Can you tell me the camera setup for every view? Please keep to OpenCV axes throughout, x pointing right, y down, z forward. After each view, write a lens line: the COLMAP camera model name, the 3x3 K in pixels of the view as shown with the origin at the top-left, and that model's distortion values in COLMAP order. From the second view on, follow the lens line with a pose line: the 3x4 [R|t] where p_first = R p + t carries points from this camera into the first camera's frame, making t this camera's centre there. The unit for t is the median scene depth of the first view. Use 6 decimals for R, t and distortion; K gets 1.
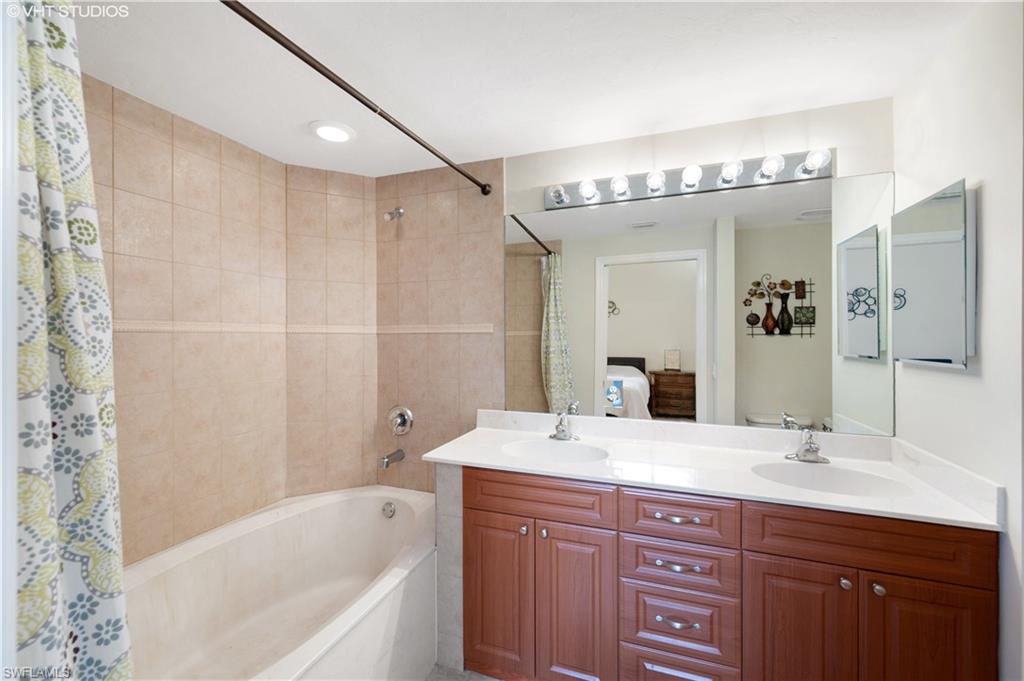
lens RADIAL K [[408.6, 0, 515.8], [0, 408.6, 340.6], [0, 0, 1]] dist [0.000326, -0.000161]
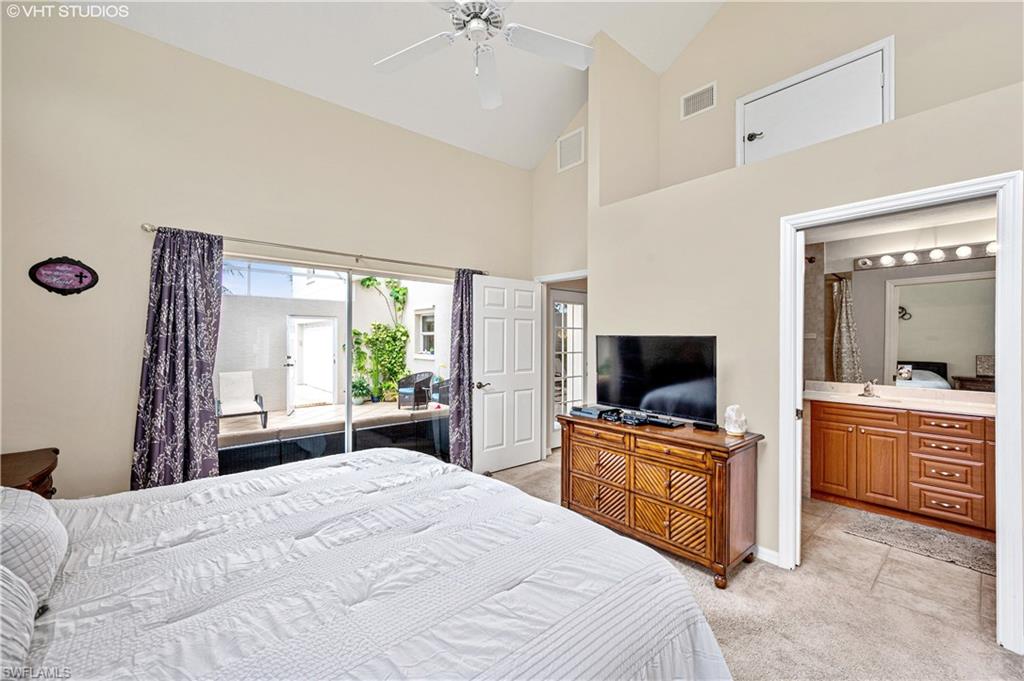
lens RADIAL K [[408.6, 0, 515.8], [0, 408.6, 340.6], [0, 0, 1]] dist [0.000326, -0.000161]
pose [[0.866060, 0.003917, -0.499924, -0.324411], [-0.008557, 0.999939, -0.006990, 0.014097], [0.499866, 0.010331, 0.866041, -1.326389]]
